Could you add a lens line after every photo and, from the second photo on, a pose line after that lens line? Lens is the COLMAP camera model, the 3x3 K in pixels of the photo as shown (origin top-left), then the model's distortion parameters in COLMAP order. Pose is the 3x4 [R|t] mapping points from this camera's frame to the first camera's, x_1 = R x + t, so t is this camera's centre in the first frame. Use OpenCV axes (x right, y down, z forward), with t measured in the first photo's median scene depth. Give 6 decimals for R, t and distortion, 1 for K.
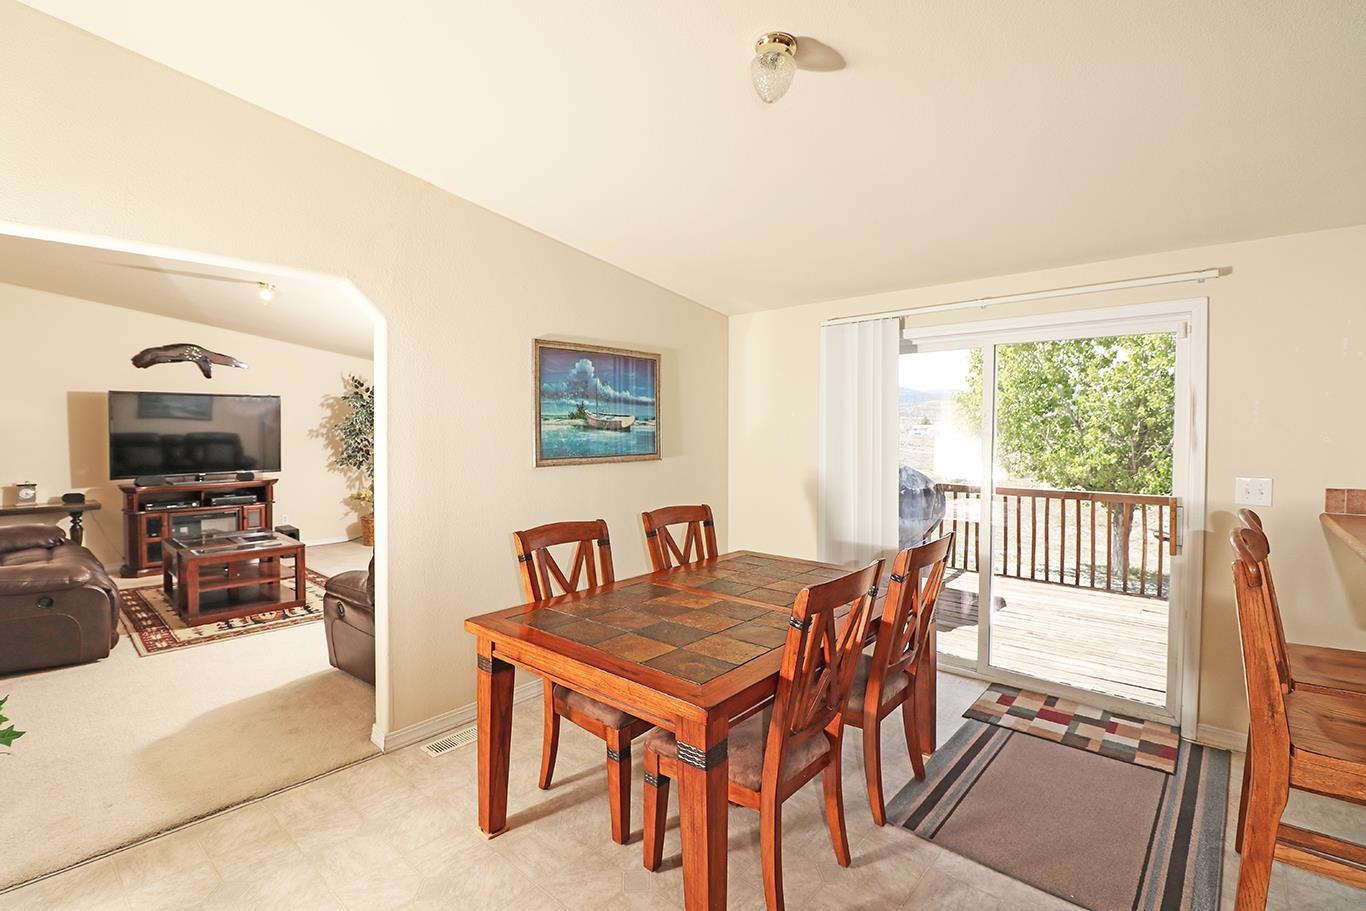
lens RADIAL K [[624.1, 0, 648.3], [0, 624.1, 439.2], [0, 0, 1]] dist [-0.008766, -0.002492]
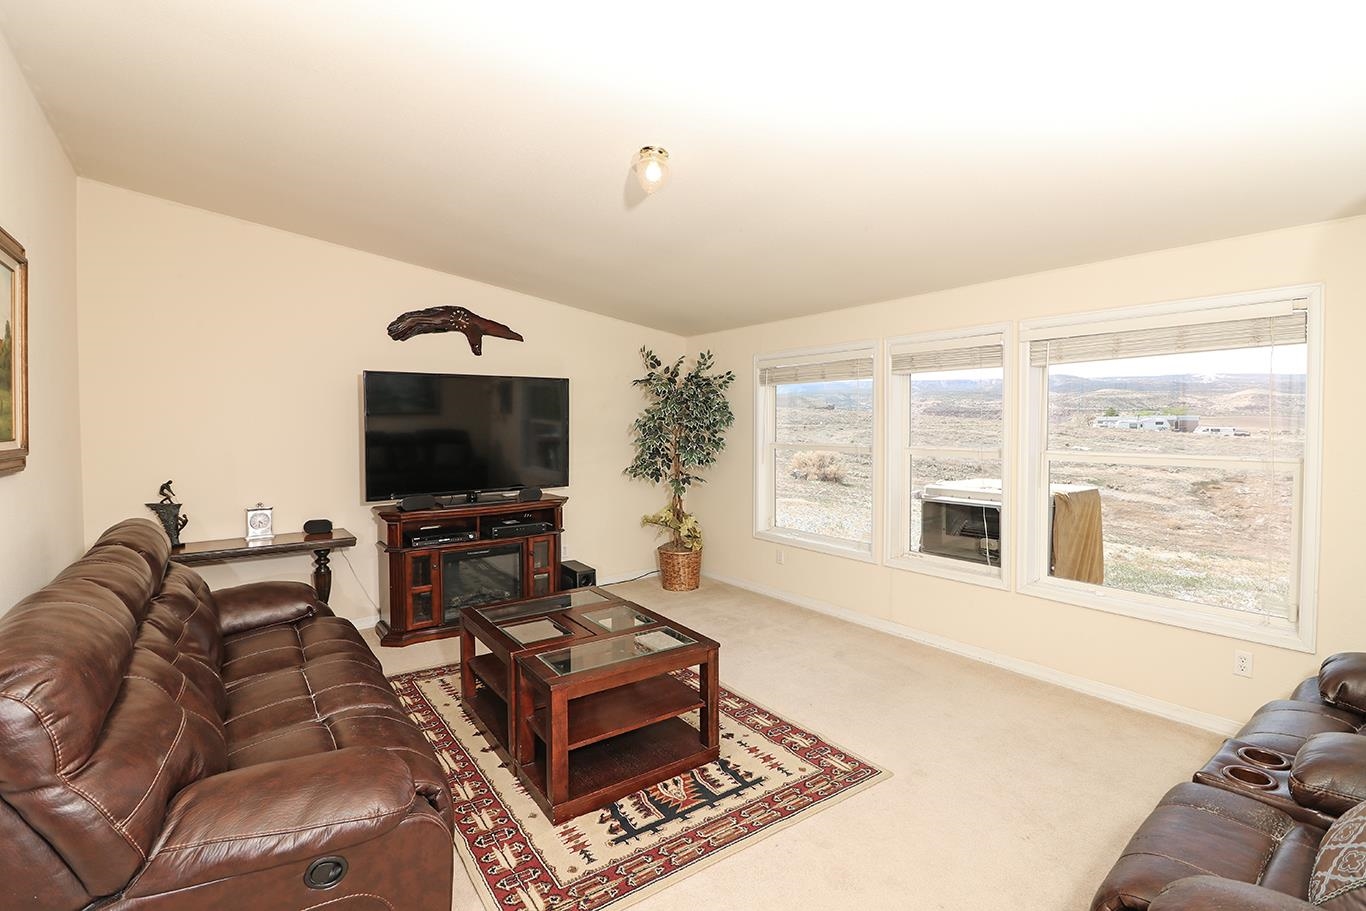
lens RADIAL K [[624.1, 0, 678.0], [0, 624.1, 443.9], [0, 0, 1]] dist [-0.008766, -0.002492]
pose [[0.982572, 0.001311, -0.185877, -0.390457], [0.002215, 0.999822, 0.018760, -0.010323], [0.185868, -0.018845, 0.982394, 0.377856]]
